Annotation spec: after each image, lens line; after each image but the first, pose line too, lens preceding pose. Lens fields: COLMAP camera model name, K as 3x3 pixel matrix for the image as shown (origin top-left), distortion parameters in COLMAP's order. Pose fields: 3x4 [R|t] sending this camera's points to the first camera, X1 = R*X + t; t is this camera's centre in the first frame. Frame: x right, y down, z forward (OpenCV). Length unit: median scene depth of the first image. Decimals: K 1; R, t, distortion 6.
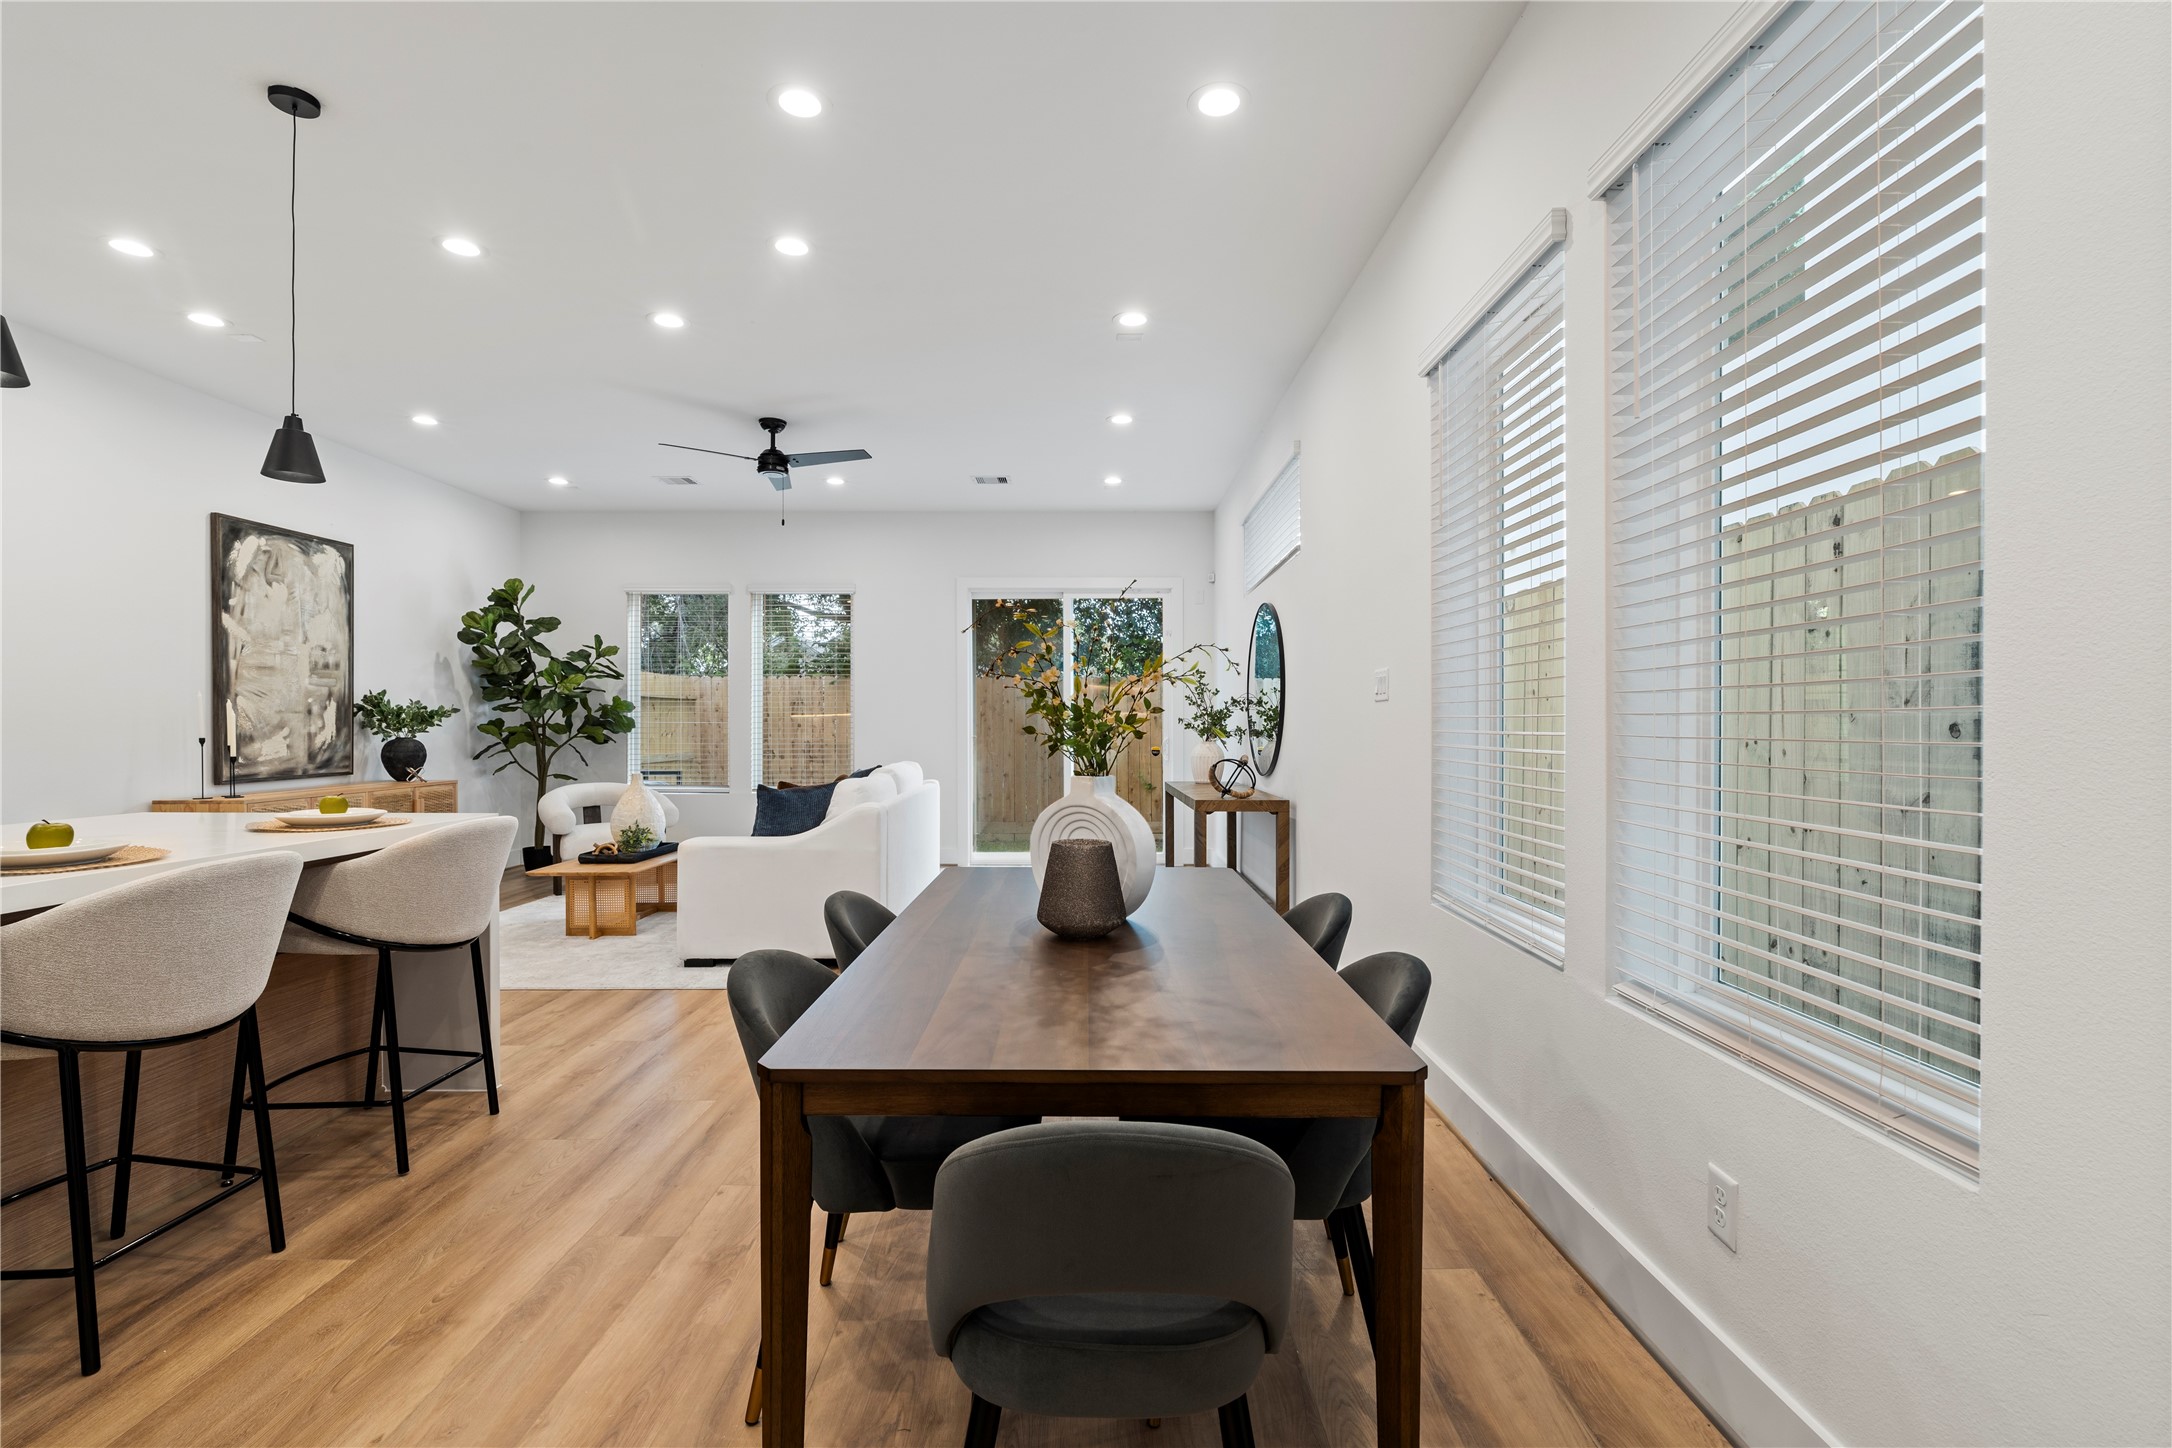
lens RADIAL K [[972.5, 0, 1097.6], [0, 972.5, 716.2], [0, 0, 1]] dist [-0.005599, 0.001553]
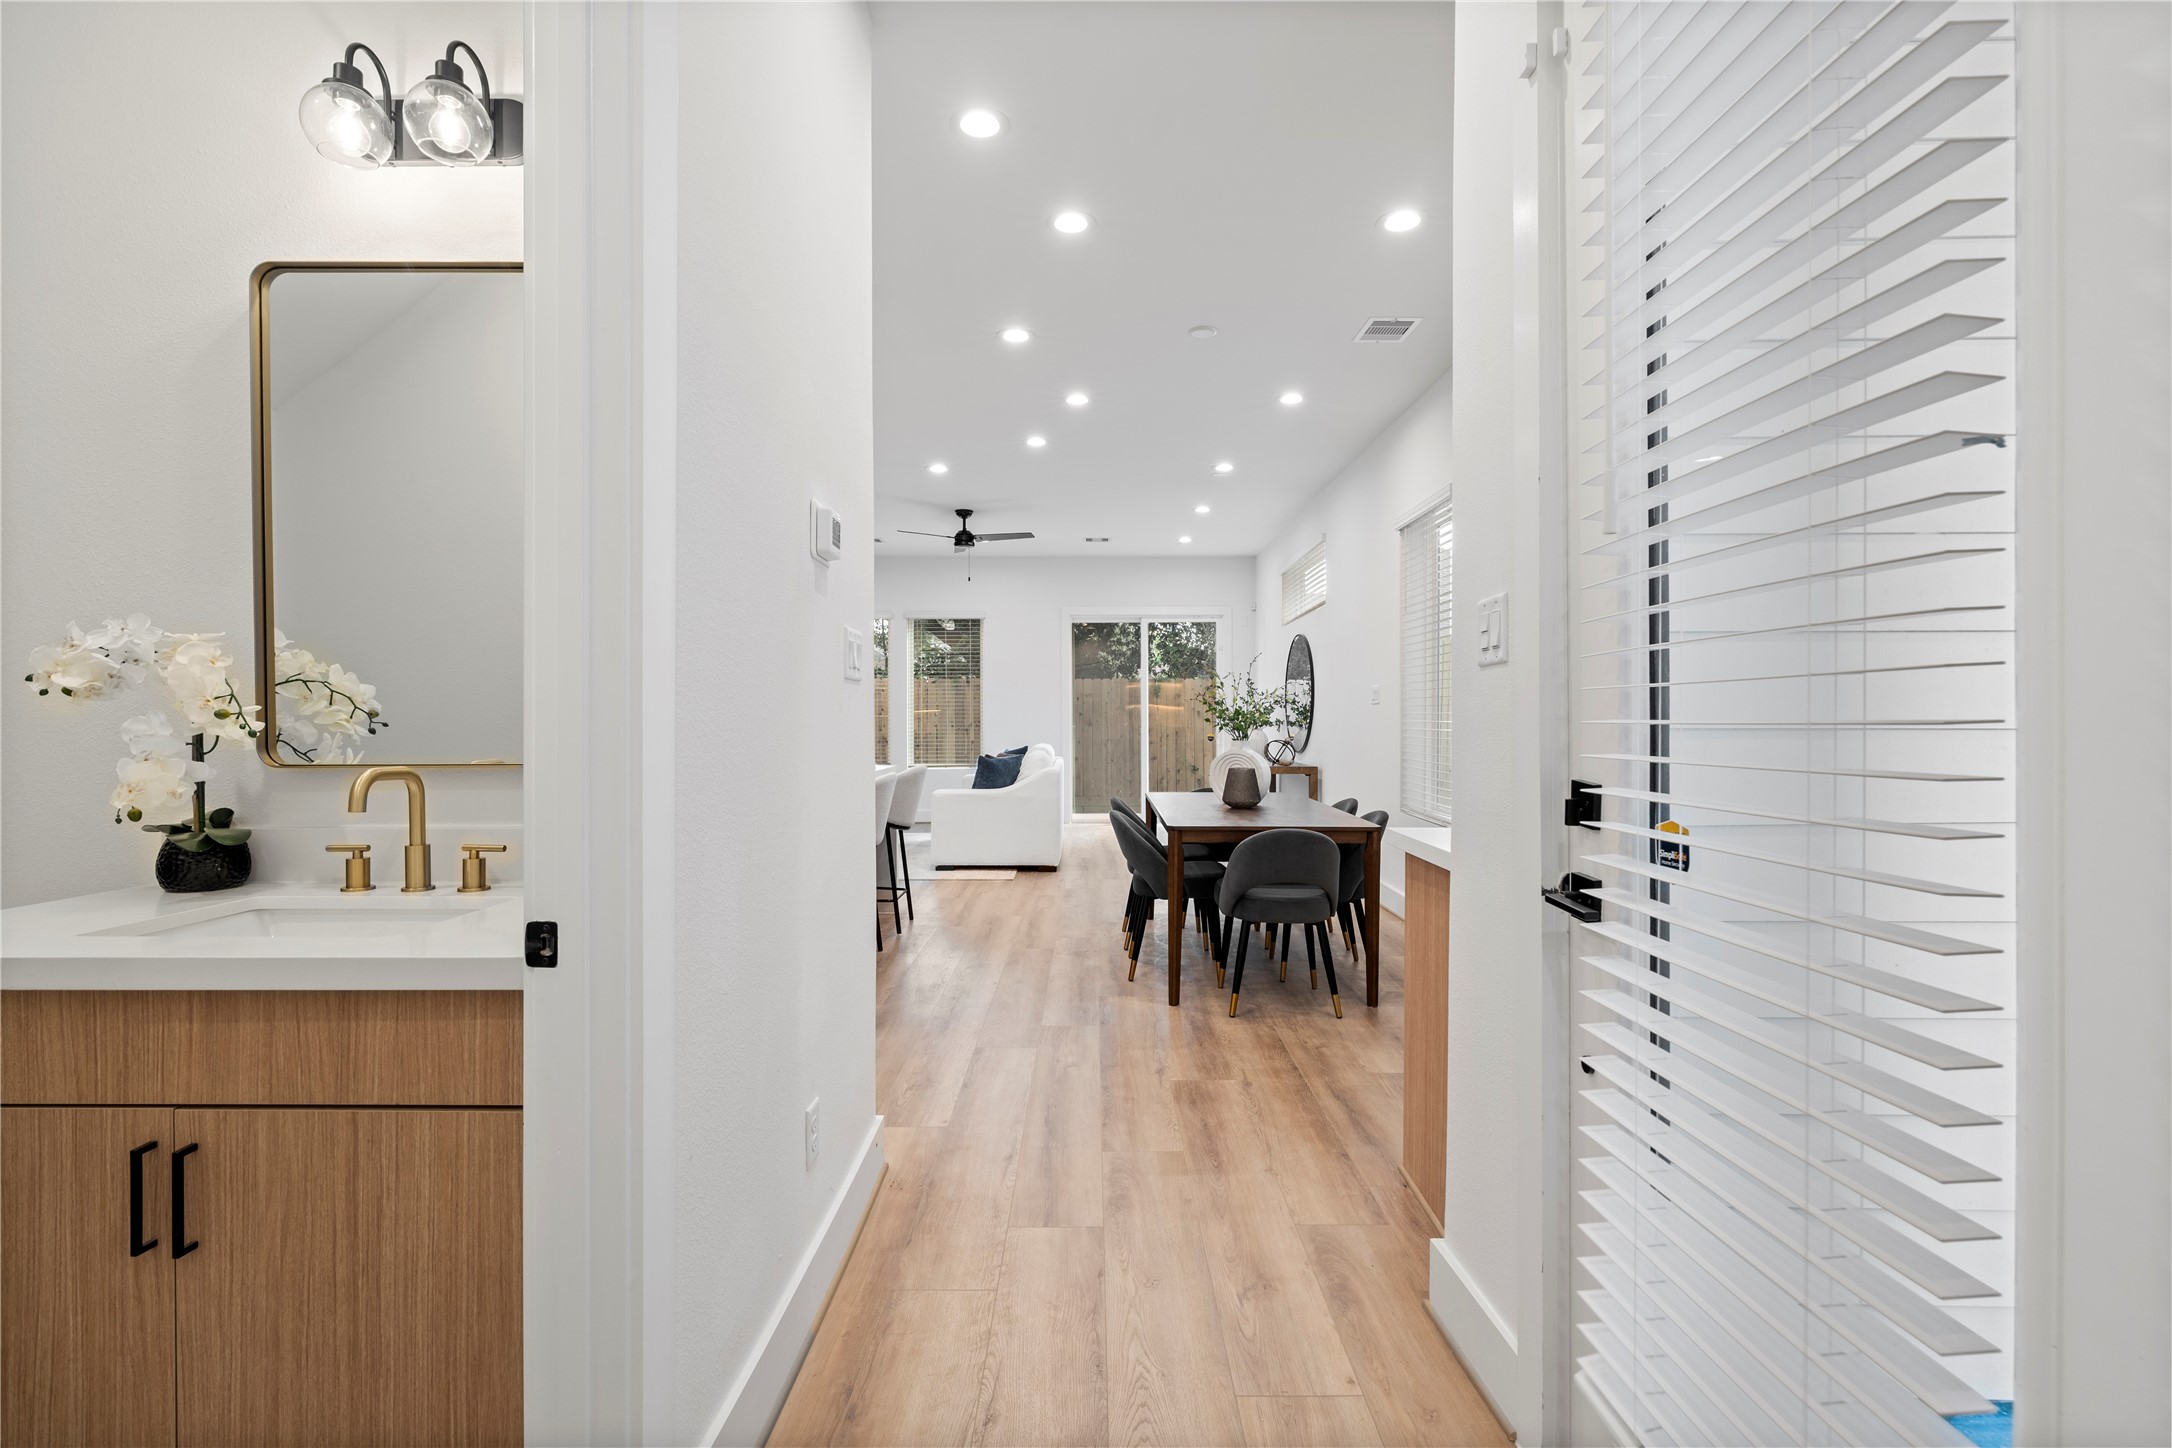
lens RADIAL K [[972.5, 0, 1087.9], [0, 972.5, 728.4], [0, 0, 1]] dist [-0.005599, 0.001553]
pose [[0.999840, -0.000434, -0.017907, -0.116231], [0.000797, 0.999795, 0.020245, -0.004515], [0.017894, -0.020256, 0.999635, -0.453815]]
